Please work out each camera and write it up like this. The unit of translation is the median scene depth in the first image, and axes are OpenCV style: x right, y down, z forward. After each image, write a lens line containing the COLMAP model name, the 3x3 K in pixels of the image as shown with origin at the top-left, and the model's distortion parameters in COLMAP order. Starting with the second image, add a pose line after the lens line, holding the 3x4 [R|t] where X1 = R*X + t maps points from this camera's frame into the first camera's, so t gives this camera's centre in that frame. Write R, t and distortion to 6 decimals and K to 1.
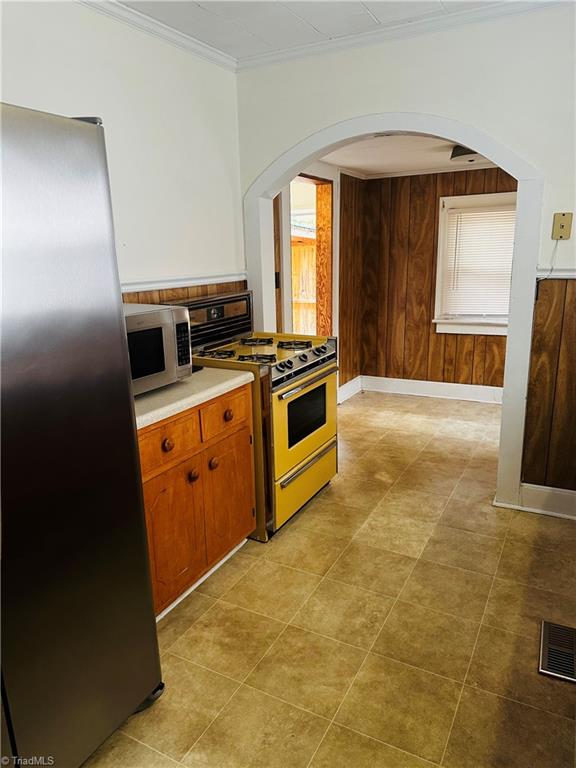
lens RADIAL K [[550.5, 0, 286.6], [0, 550.5, 386.4], [0, 0, 1]] dist [0.118134, -0.163981]
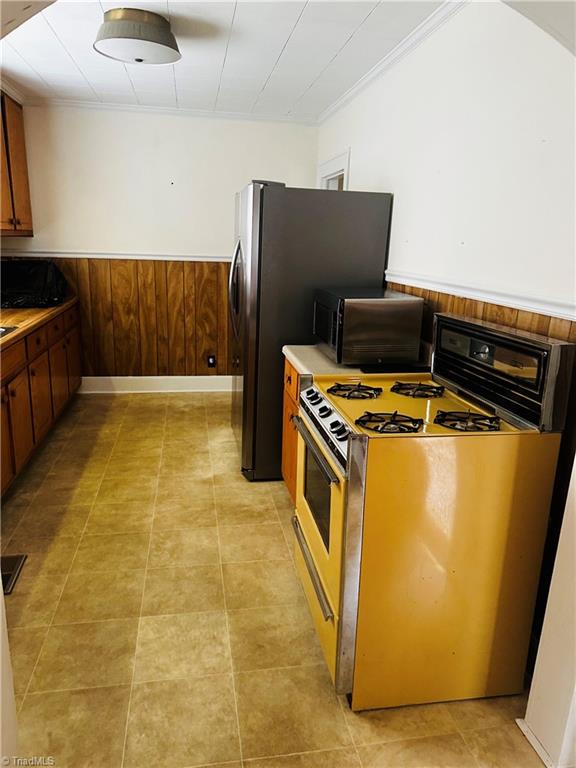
lens RADIAL K [[550.5, 0, 286.6], [0, 550.5, 386.4], [0, 0, 1]] dist [0.118134, -0.163981]
pose [[-0.790128, 0.166279, -0.589956, 0.261198], [-0.154646, 0.877282, 0.454379, -0.216933], [0.593112, 0.450252, -0.667451, 0.799888]]
